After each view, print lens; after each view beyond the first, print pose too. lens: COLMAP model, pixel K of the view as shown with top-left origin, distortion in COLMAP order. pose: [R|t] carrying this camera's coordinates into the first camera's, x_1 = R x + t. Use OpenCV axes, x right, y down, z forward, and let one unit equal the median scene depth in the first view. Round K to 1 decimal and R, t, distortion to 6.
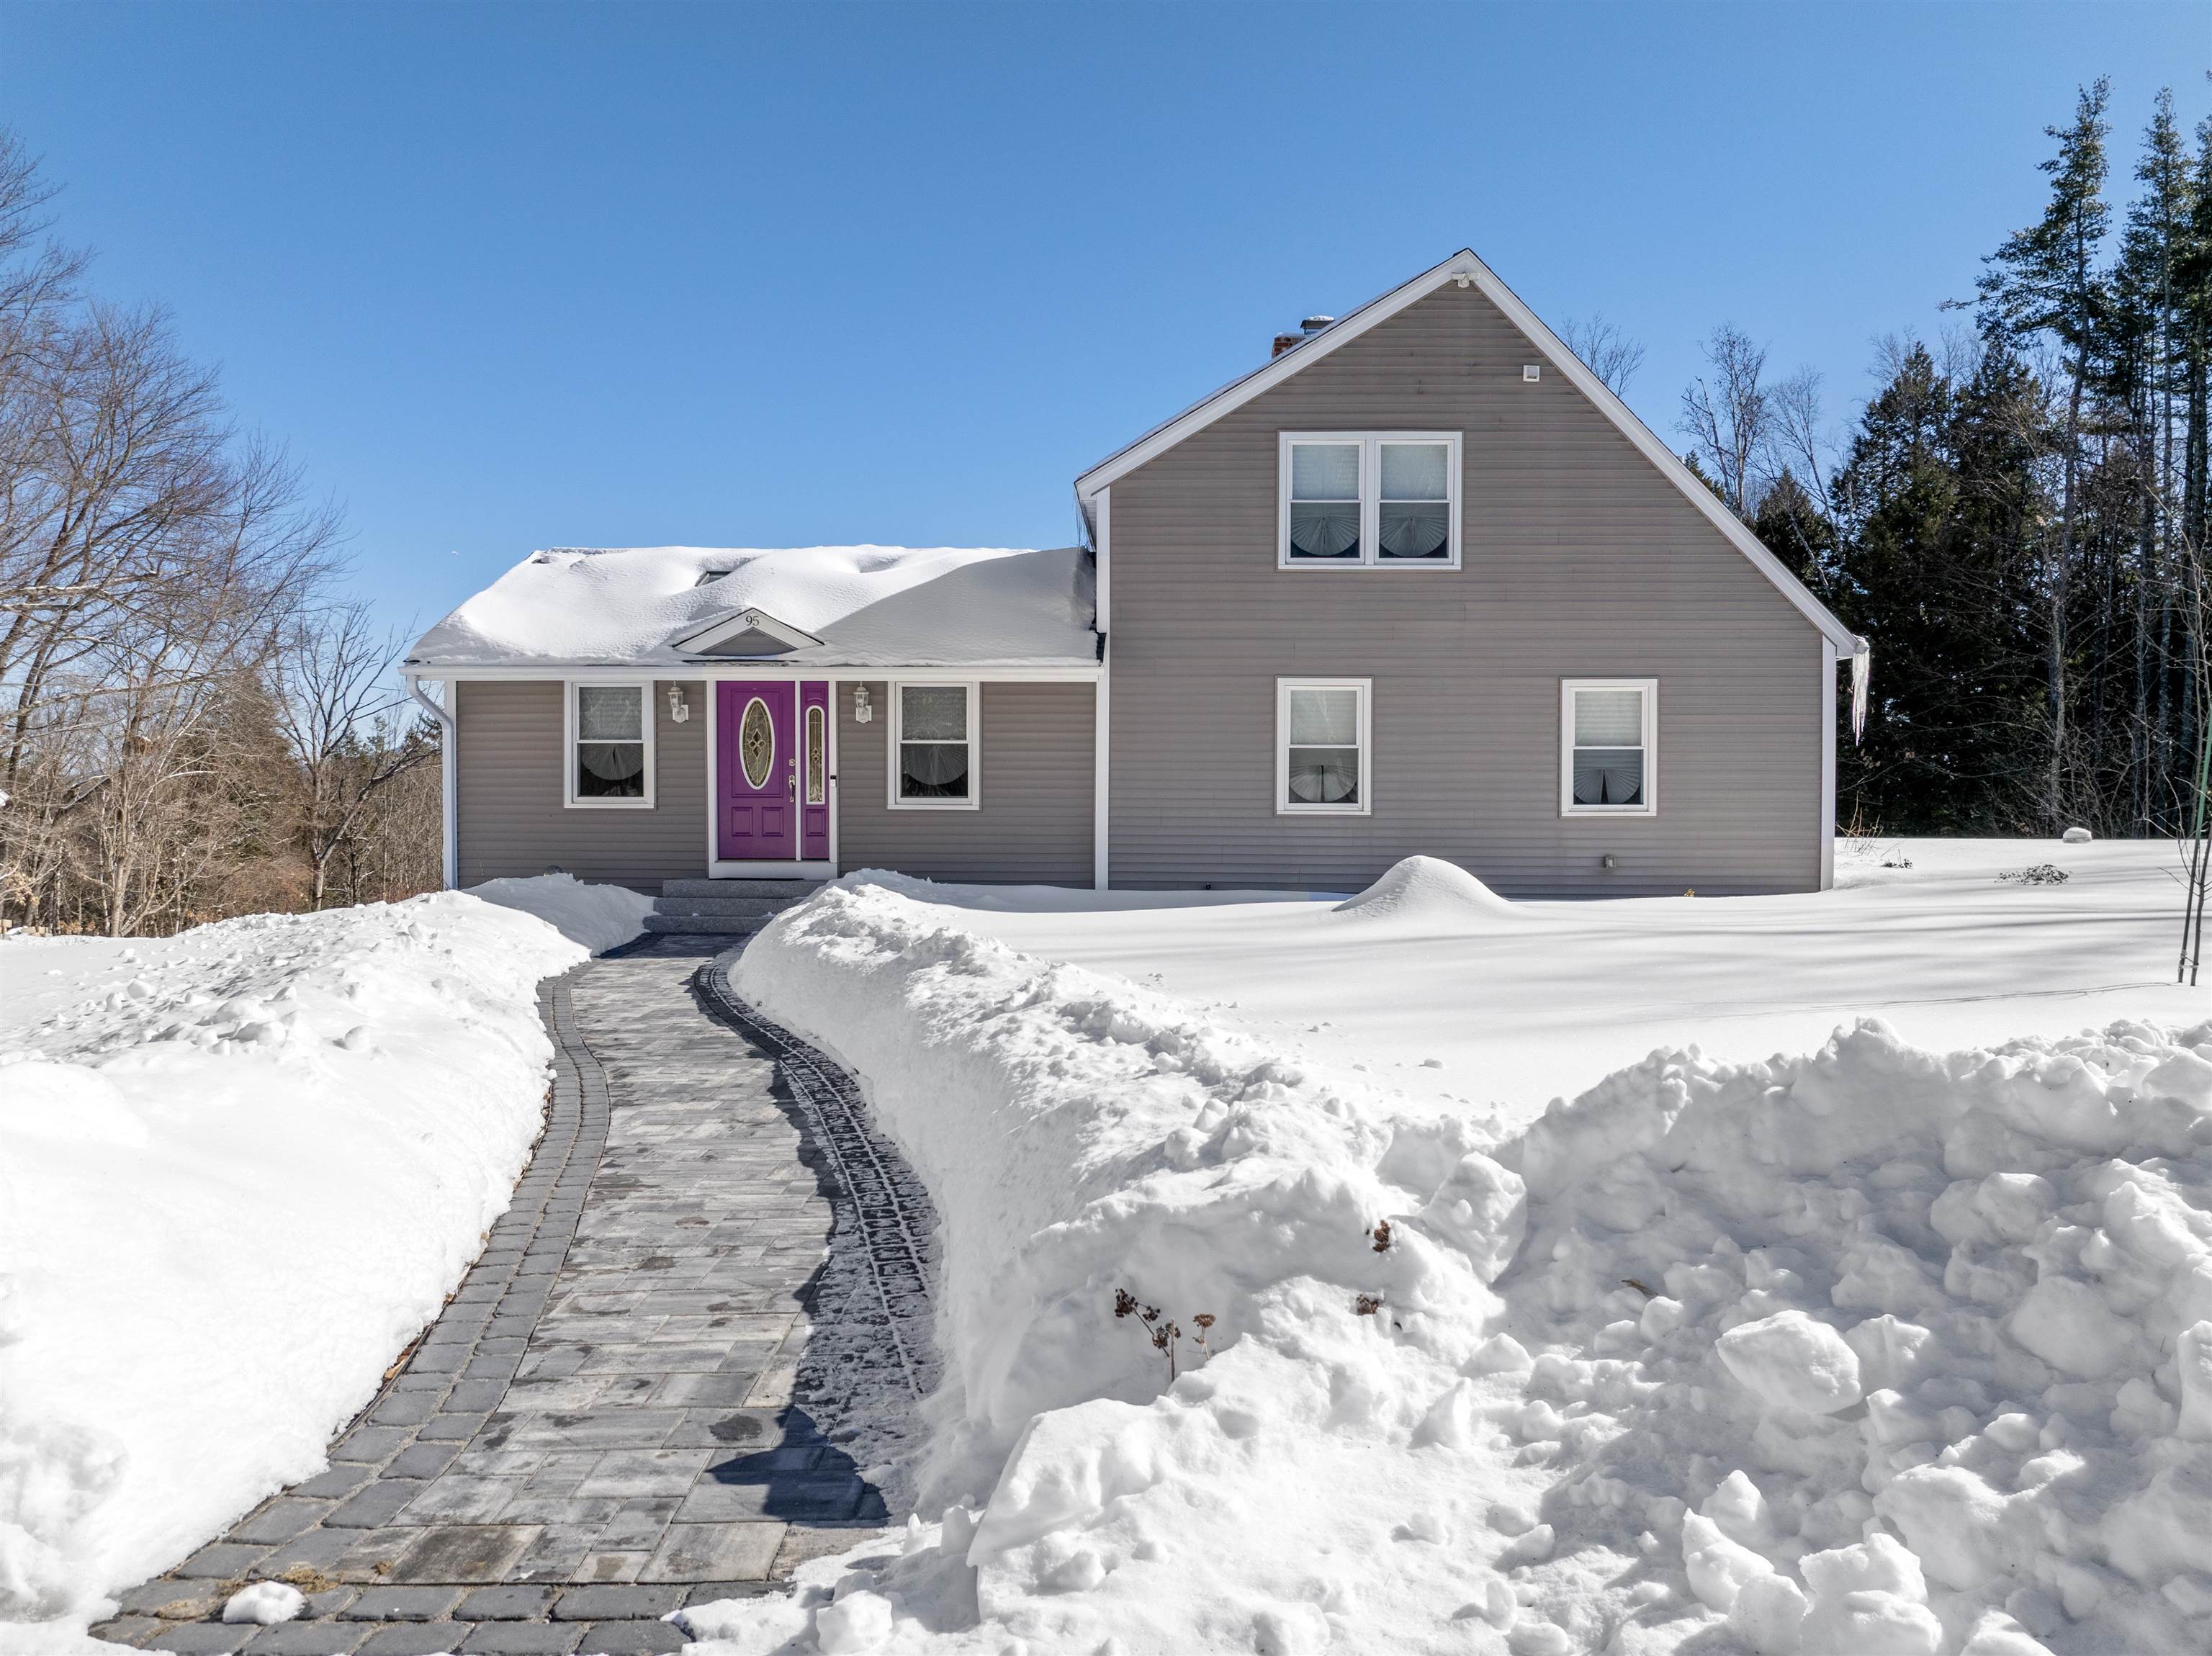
lens RADIAL K [[1558.3, 0, 1111.7], [0, 1558.3, 838.1], [0, 0, 1]] dist [-0.011642, 0.001699]
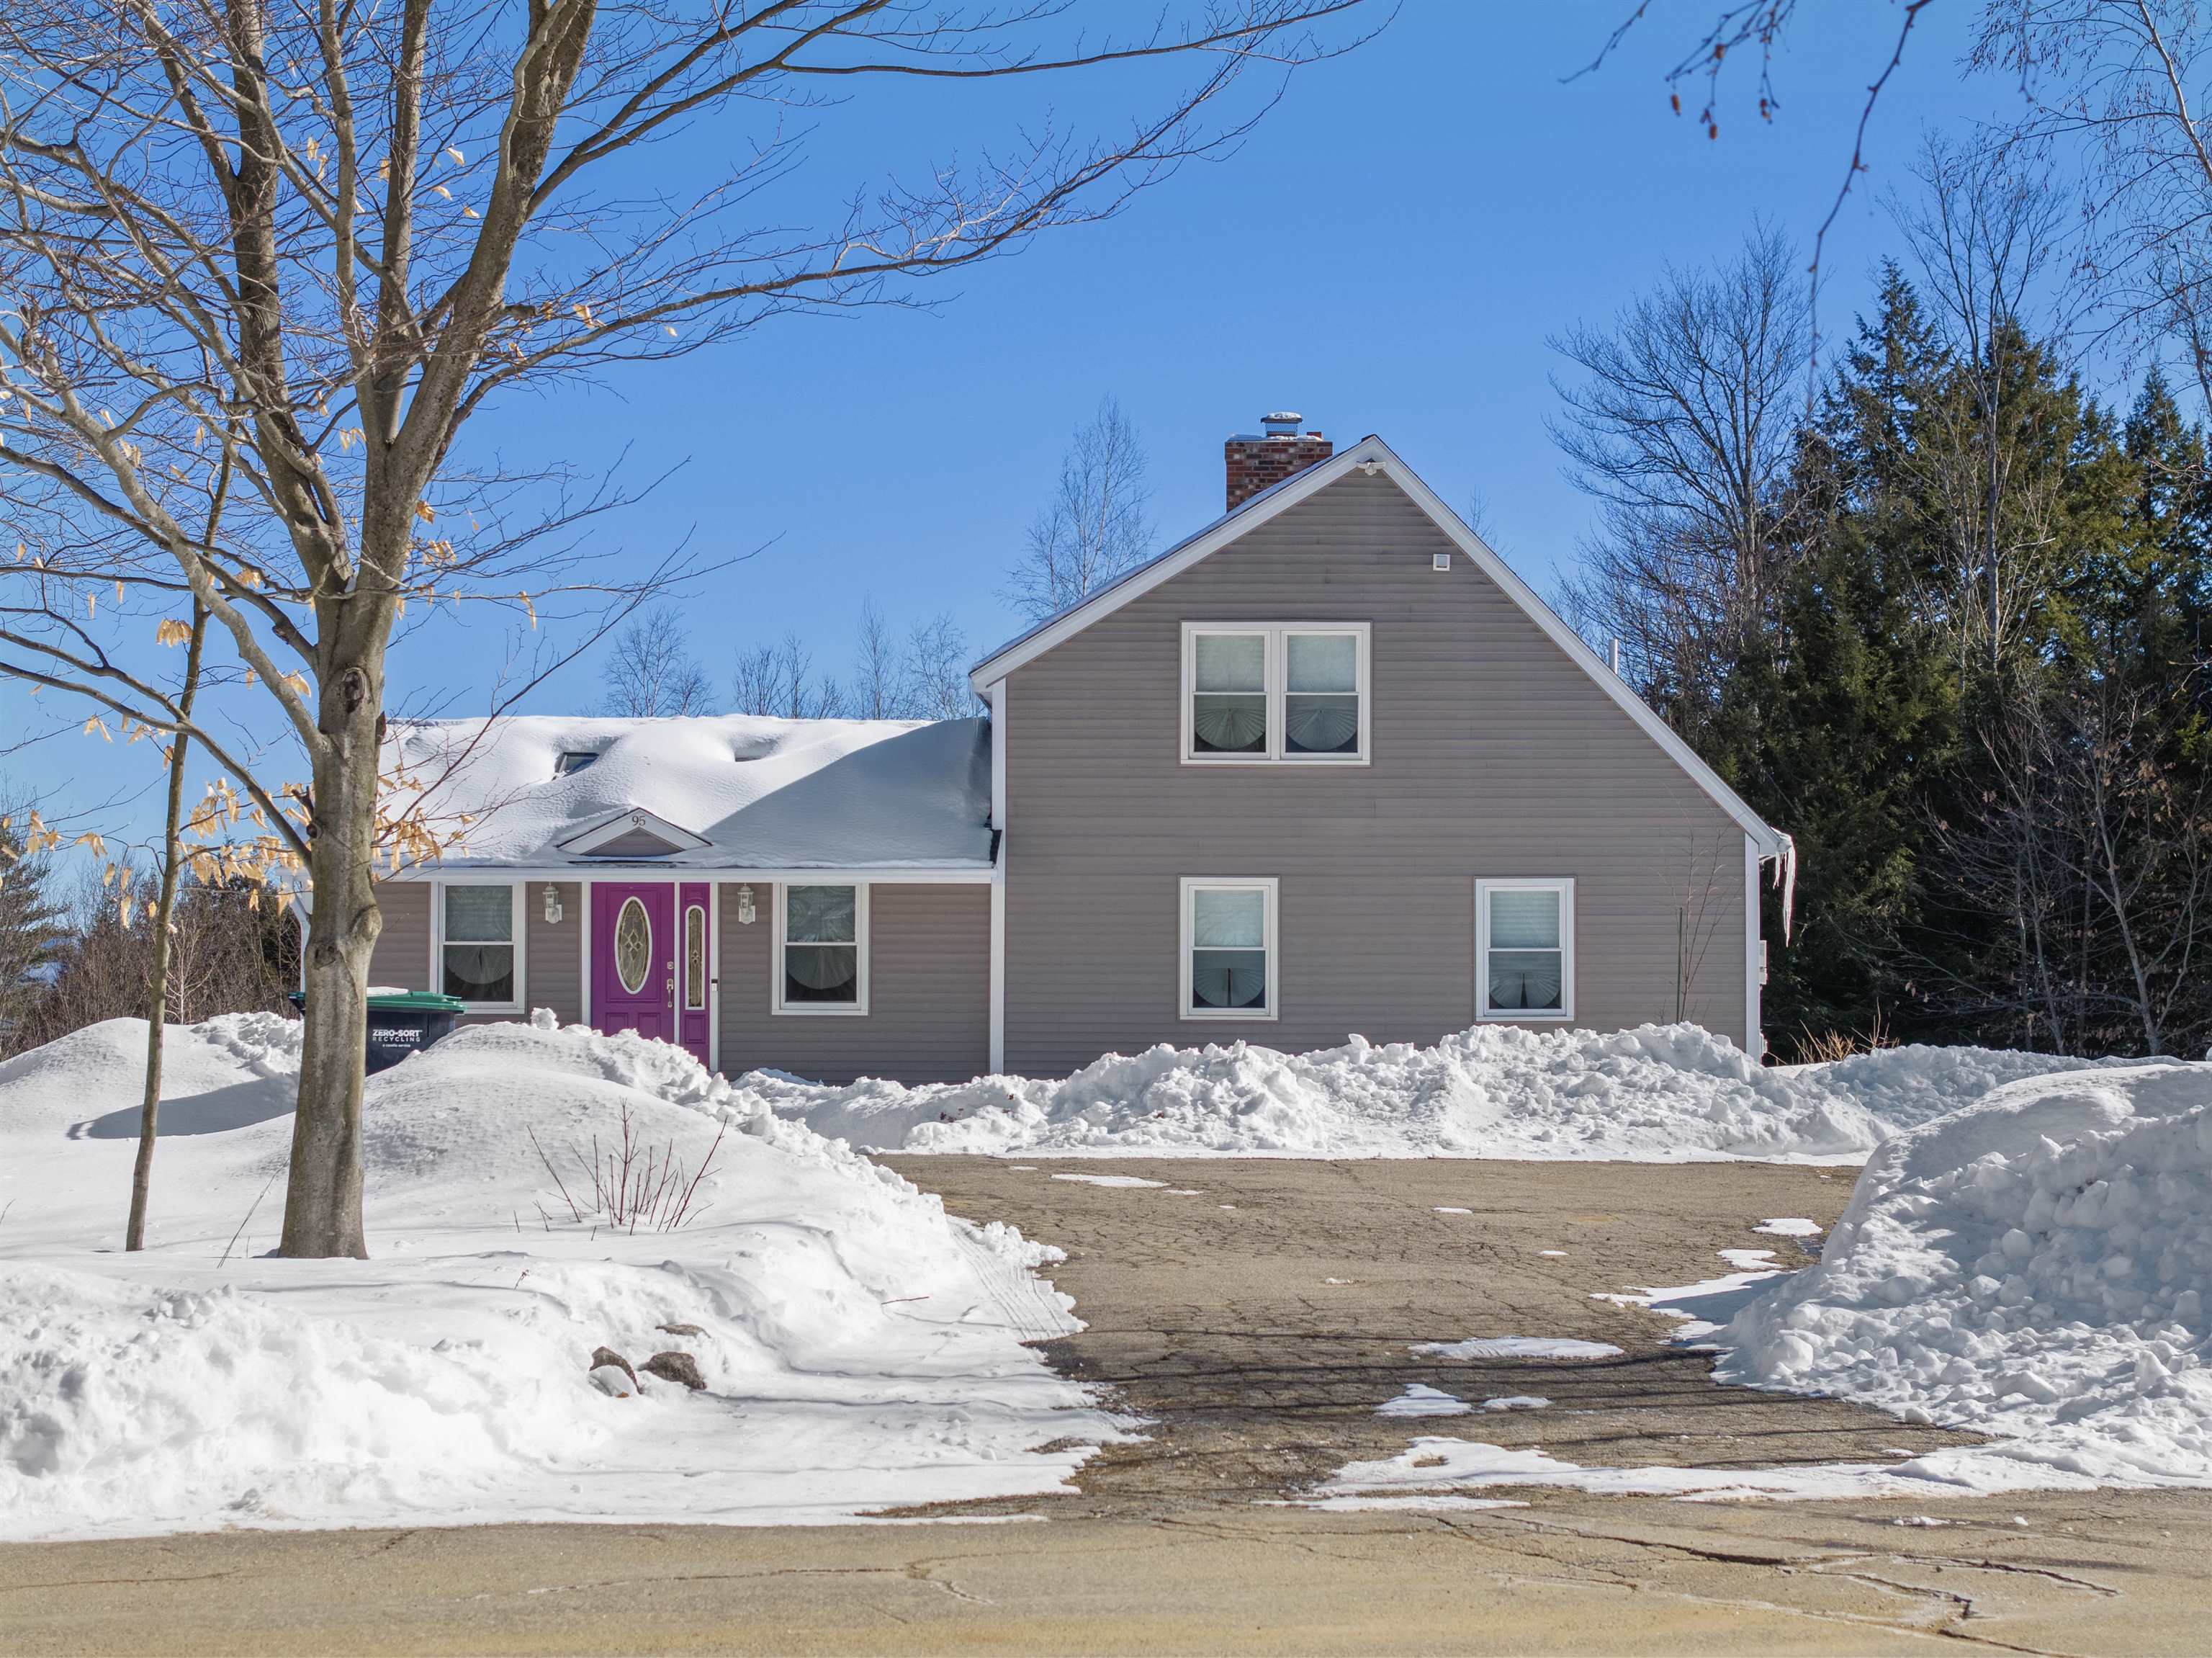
lens RADIAL K [[4501.1, 0, 1112.1], [0, 4501.1, 833.1], [0, 0, 1]] dist [-0.090376, 0.000000]
pose [[0.999929, -0.001173, -0.011853, 0.097536], [0.000270, 0.997117, -0.075877, 0.080031], [0.011908, 0.075869, 0.997047, -1.760813]]
